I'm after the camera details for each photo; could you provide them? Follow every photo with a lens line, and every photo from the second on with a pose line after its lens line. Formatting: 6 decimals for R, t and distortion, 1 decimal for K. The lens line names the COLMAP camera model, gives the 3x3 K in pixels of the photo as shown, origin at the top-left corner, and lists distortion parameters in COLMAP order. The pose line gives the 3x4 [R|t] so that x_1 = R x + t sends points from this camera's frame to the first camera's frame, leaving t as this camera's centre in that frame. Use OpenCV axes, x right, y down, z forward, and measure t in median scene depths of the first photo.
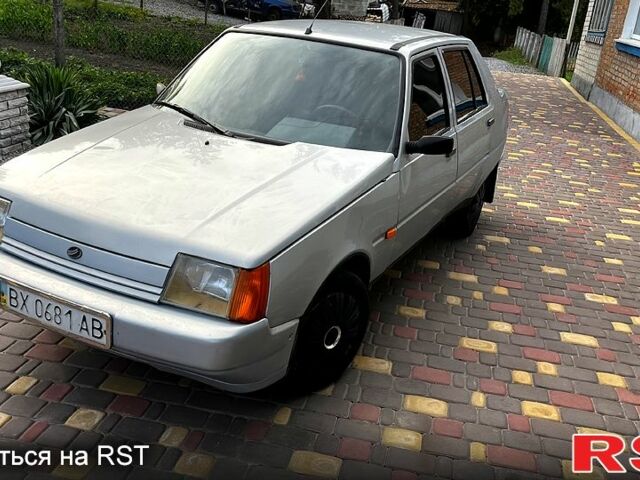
lens RADIAL K [[647.8, 0, 324.8], [0, 647.8, 240.0], [0, 0, 1]] dist [0.033433, 0.000000]
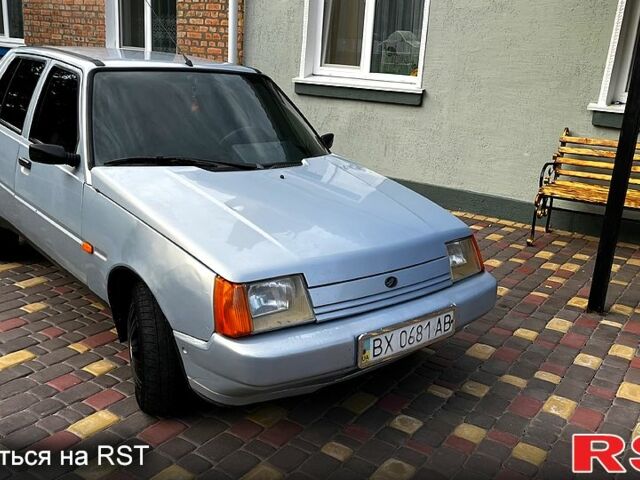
lens RADIAL K [[647.8, 0, 324.3], [0, 647.8, 238.2], [0, 0, 1]] dist [0.033433, 0.000000]
pose [[0.392068, -0.319107, 0.862817, -1.067556], [0.303646, 0.930235, 0.206063, -0.245471], [-0.868379, 0.181201, 0.461611, 0.453980]]
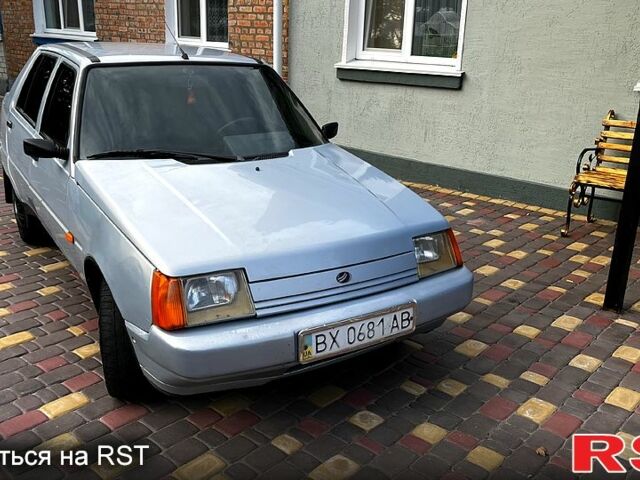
lens RADIAL K [[647.8, 0, 317.7], [0, 647.8, 236.1], [0, 0, 1]] dist [0.033433, 0.000000]
pose [[0.516262, -0.334278, 0.788500, -0.977558], [0.322340, 0.928822, 0.182717, -0.203206], [-0.793454, 0.159835, 0.587267, 0.302732]]
